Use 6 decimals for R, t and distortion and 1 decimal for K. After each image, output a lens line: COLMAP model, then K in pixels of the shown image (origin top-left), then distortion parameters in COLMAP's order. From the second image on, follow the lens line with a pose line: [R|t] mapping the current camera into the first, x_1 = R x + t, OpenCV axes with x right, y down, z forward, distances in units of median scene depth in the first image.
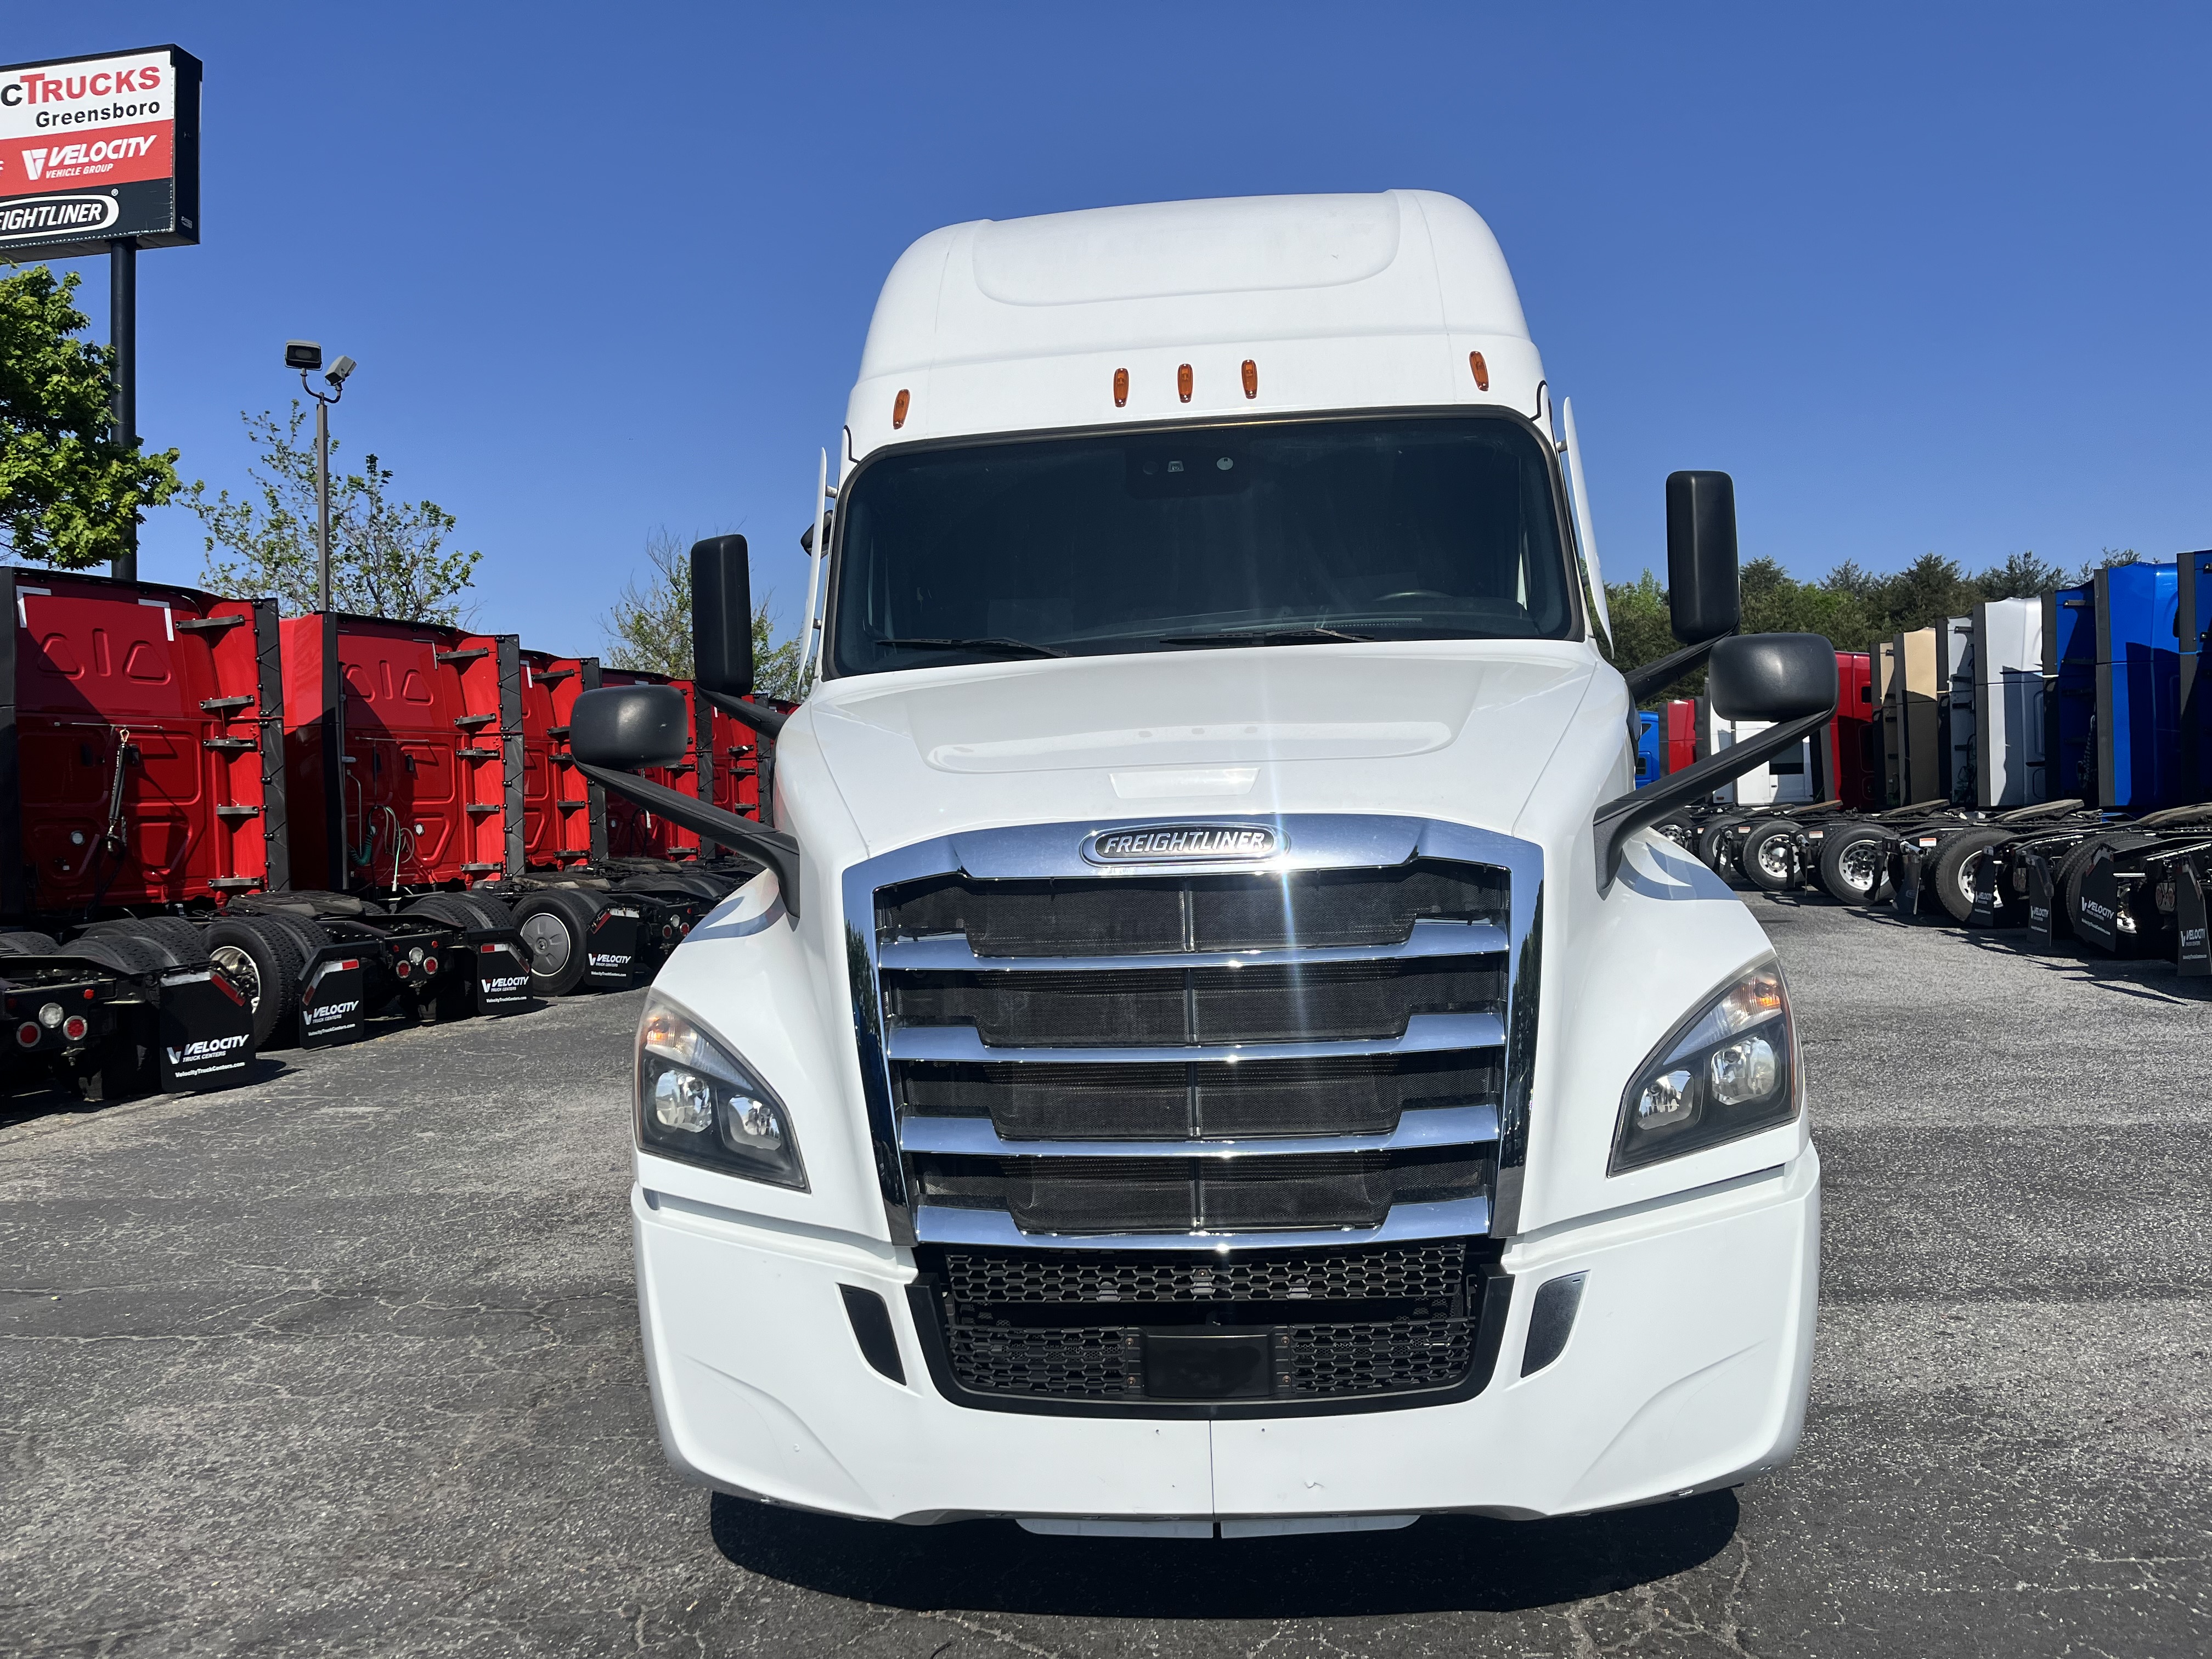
lens RADIAL K [[1678.9, 0, 1114.7], [0, 1678.9, 826.2], [0, 0, 1]] dist [0.061347, -0.081710]
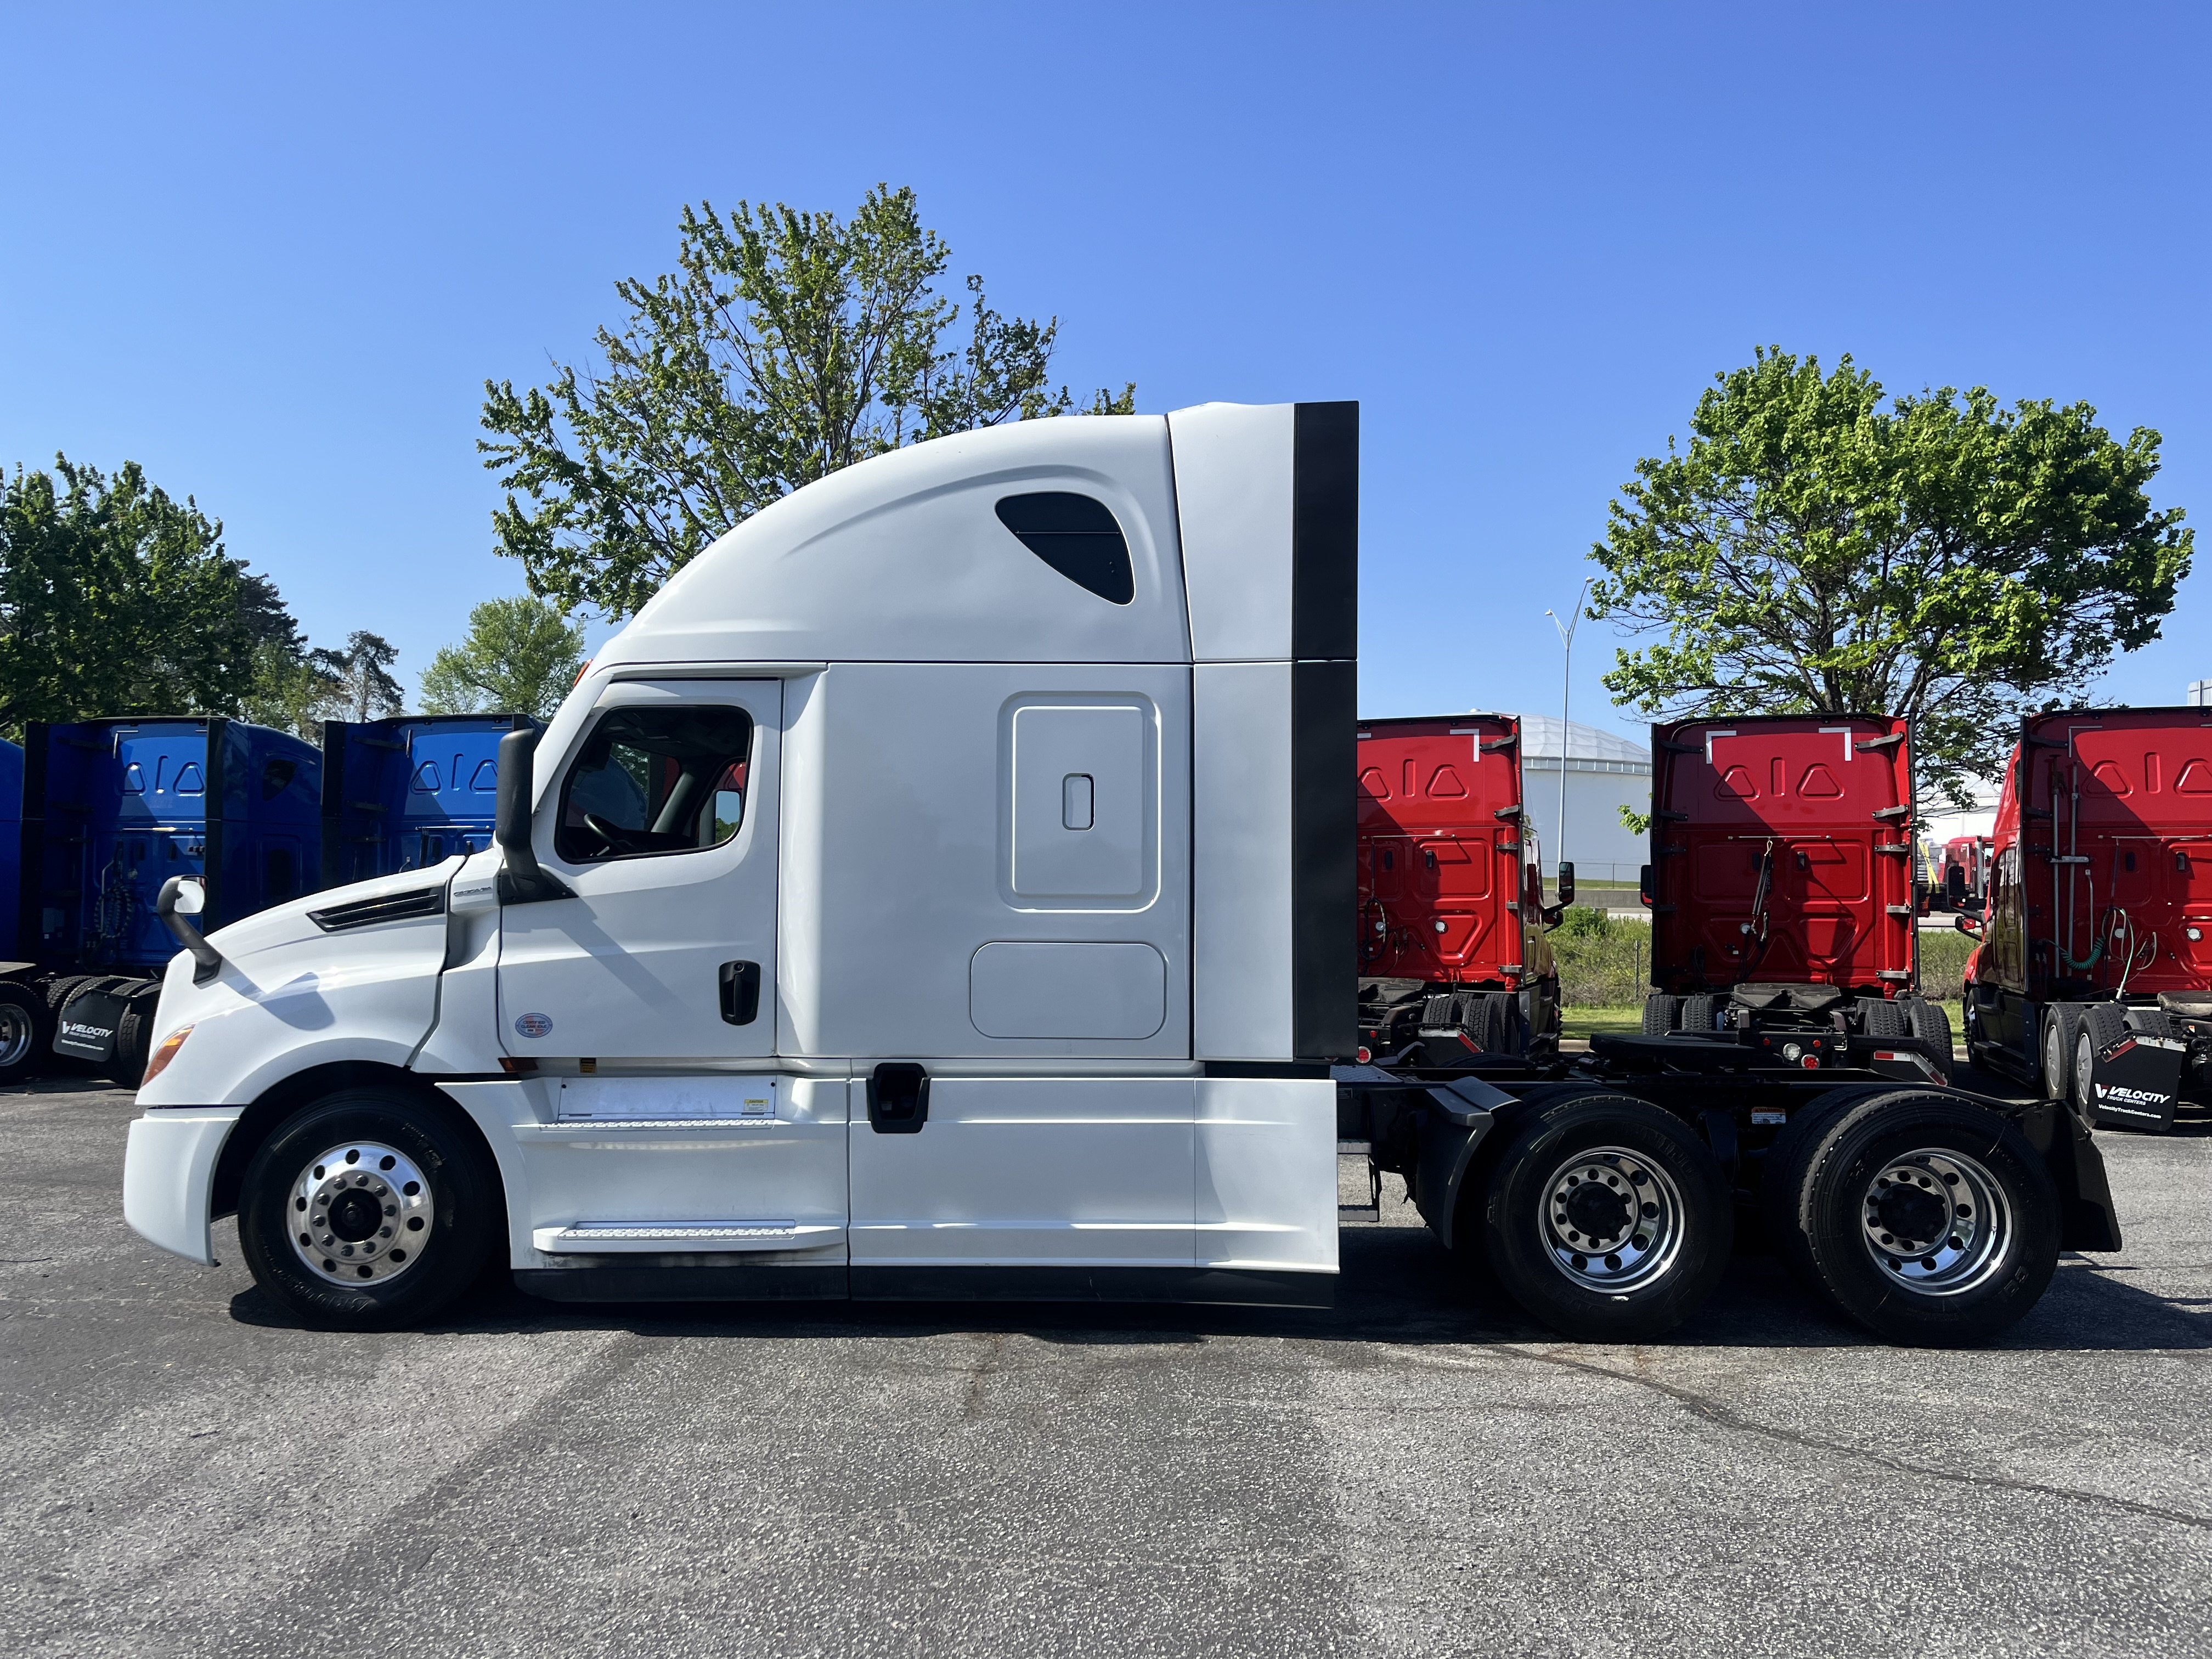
lens RADIAL K [[1678.9, 0, 1114.7], [0, 1678.9, 826.2], [0, 0, 1]] dist [0.061347, -0.081710]
pose [[0.073153, -0.017743, -0.997163, 1.611981], [-0.019559, 0.999624, -0.019222, -0.096427], [0.997129, 0.020909, 0.072778, 1.229958]]
